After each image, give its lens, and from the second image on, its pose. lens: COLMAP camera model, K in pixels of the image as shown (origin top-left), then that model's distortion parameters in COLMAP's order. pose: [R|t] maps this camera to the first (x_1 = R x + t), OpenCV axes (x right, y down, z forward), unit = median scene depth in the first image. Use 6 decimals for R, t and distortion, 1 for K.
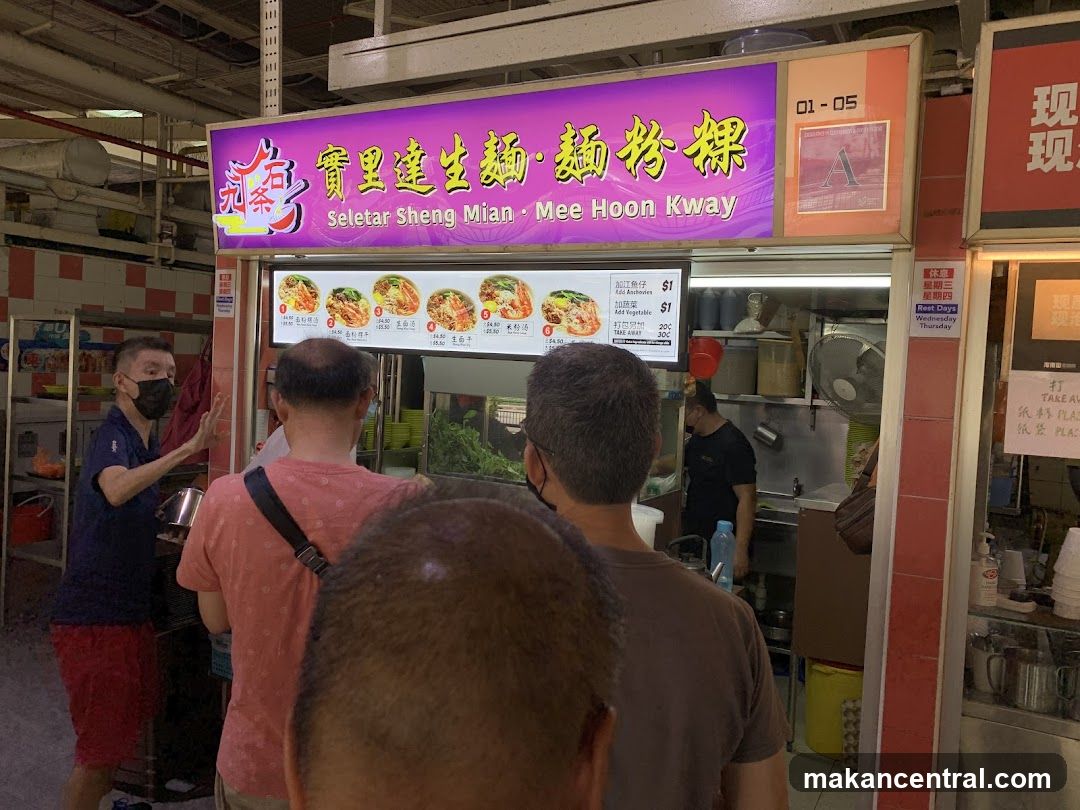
lens RADIAL K [[818.8, 0, 559.9], [0, 818.8, 390.1], [0, 0, 1]] dist [0.049991, -0.052110]
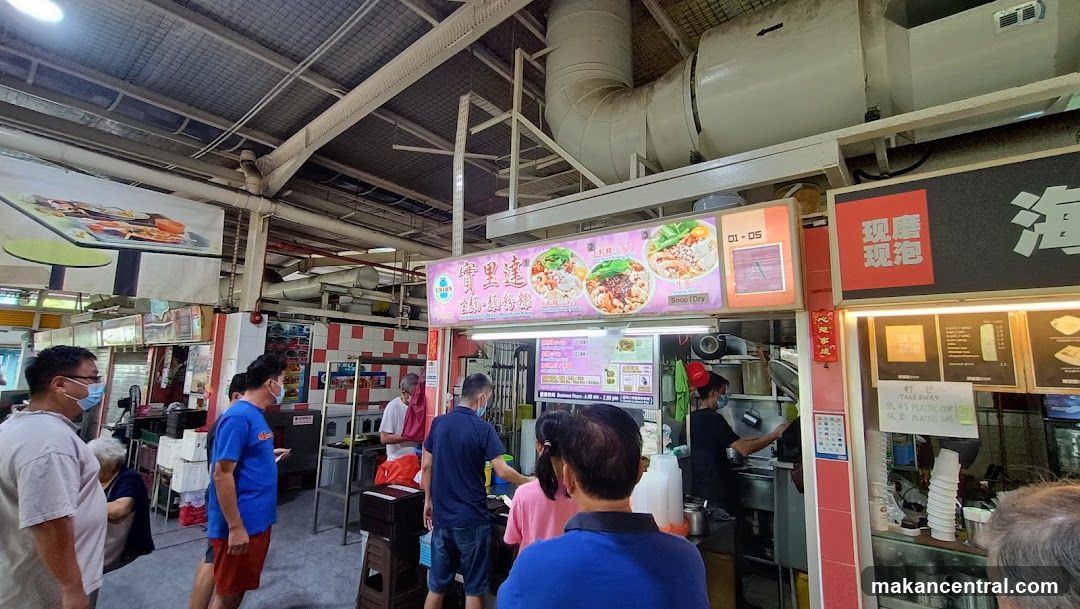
lens RADIAL K [[492.6, 0, 540.9], [0, 492.6, 300.2], [0, 0, 1]] dist [-0.000288, -0.000285]
pose [[0.984530, -0.052602, -0.167131, 0.039358], [0.021211, 0.982637, -0.184324, -0.011254], [0.173925, 0.177928, 0.968551, -0.084477]]
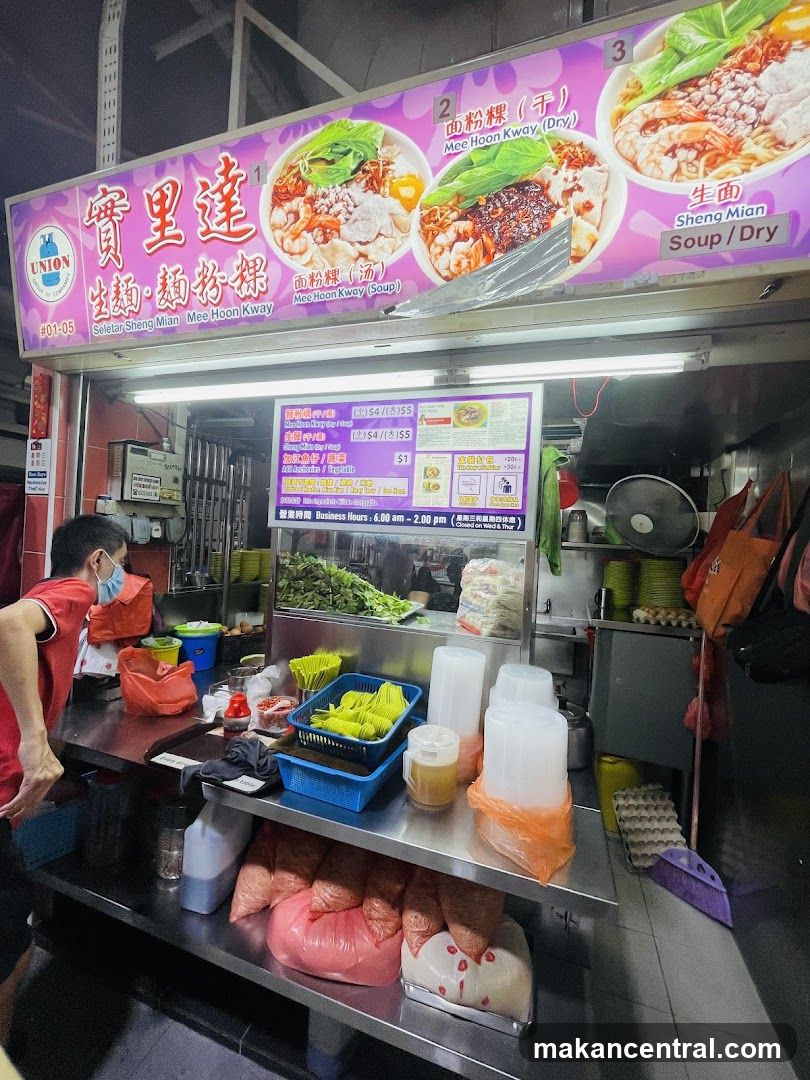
lens RADIAL K [[443.4, 0, 422.7], [0, 443.4, 529.6], [0, 0, 1]] dist [-0.005866, 0.001001]
pose [[0.987604, 0.002677, 0.156945, -0.088944], [0.003105, 0.999326, -0.036586, 0.032882], [-0.156937, 0.036620, 0.986929, 0.562199]]
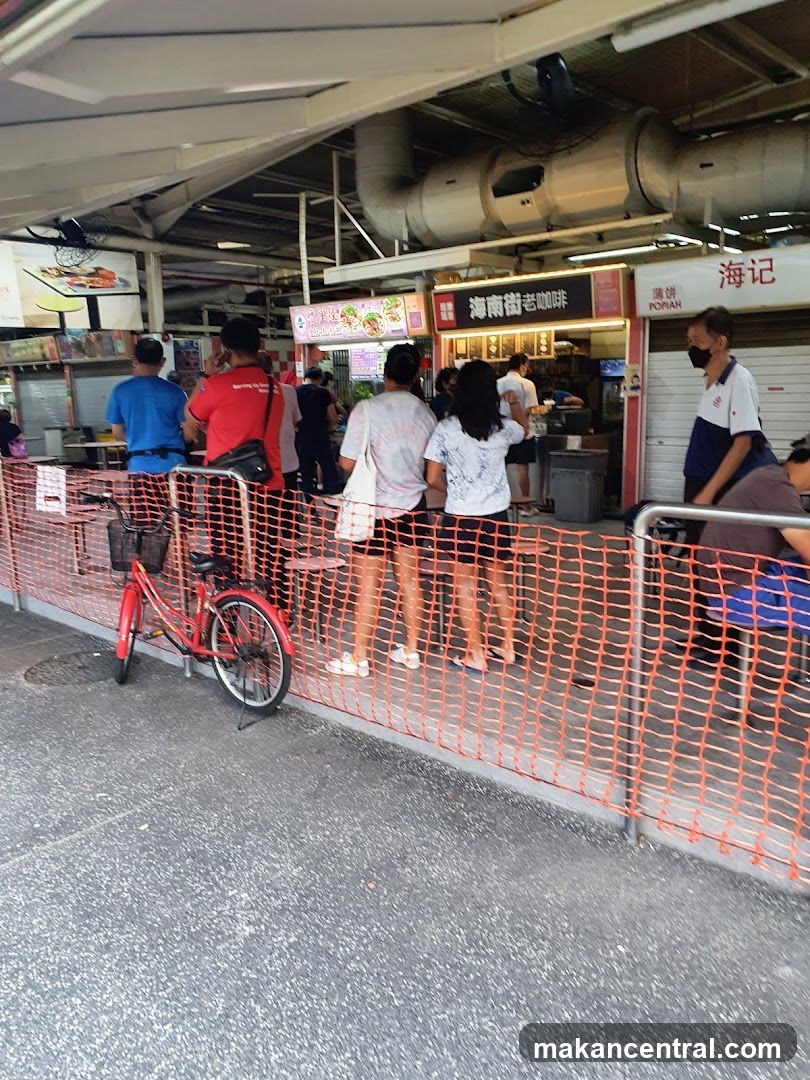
lens RADIAL K [[818.8, 0, 415.2], [0, 818.8, 539.7], [0, 0, 1]] dist [0.049991, -0.052110]
pose [[0.963713, -0.020261, -0.266171, 1.174181], [0.058528, 0.988891, 0.136635, 0.251848], [0.260445, -0.147255, 0.954193, -2.762098]]
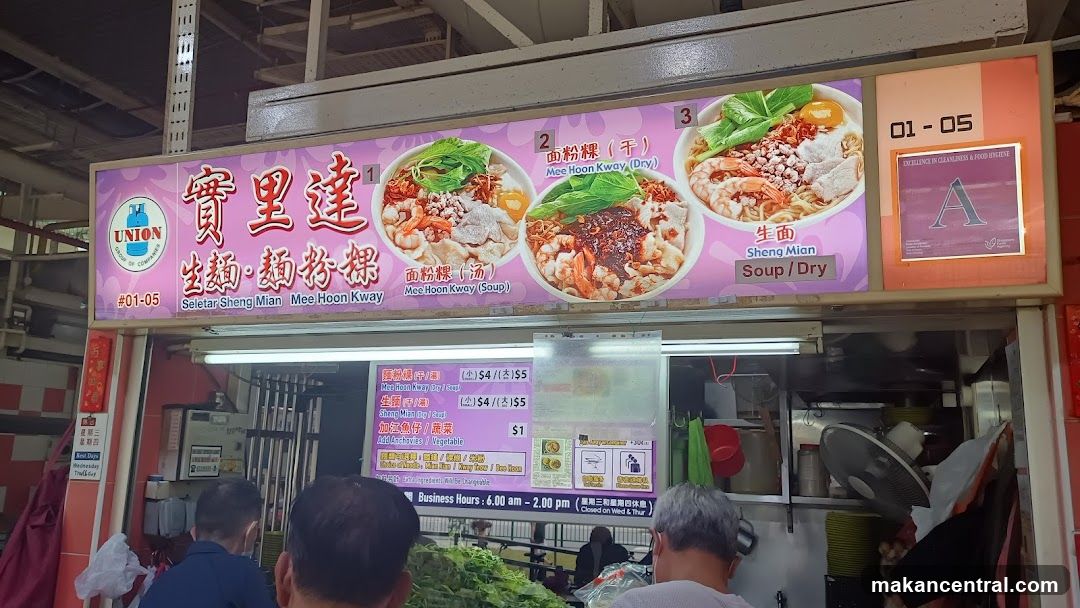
lens RADIAL K [[841.1, 0, 544.5], [0, 841.1, 297.1], [0, 0, 1]] dist [0.032082, 0.005618]
pose [[0.993084, -0.000763, 0.117407, -0.105163], [0.026301, 0.976011, -0.216127, -0.014913], [-0.114426, 0.217720, 0.969280, 0.215754]]
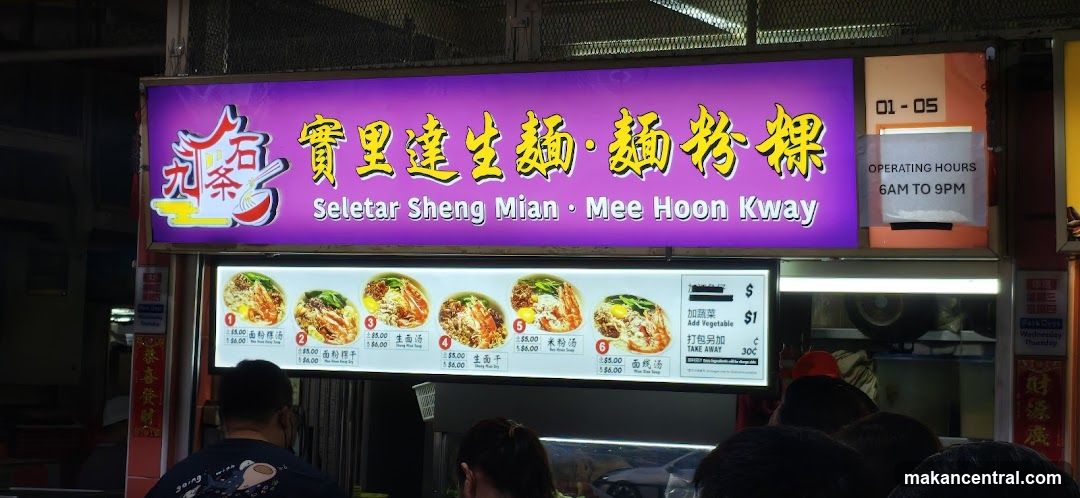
lens RADIAL K [[2221.0, 0, 528.6], [0, 2221.0, 251.5], [0, 0, 1]] dist [0.374247, 0.000000]
pose [[0.999212, -0.022729, -0.032525, -0.014261], [0.020058, 0.996577, -0.080195, 0.004788], [0.034236, 0.079479, 0.996248, -1.108547]]
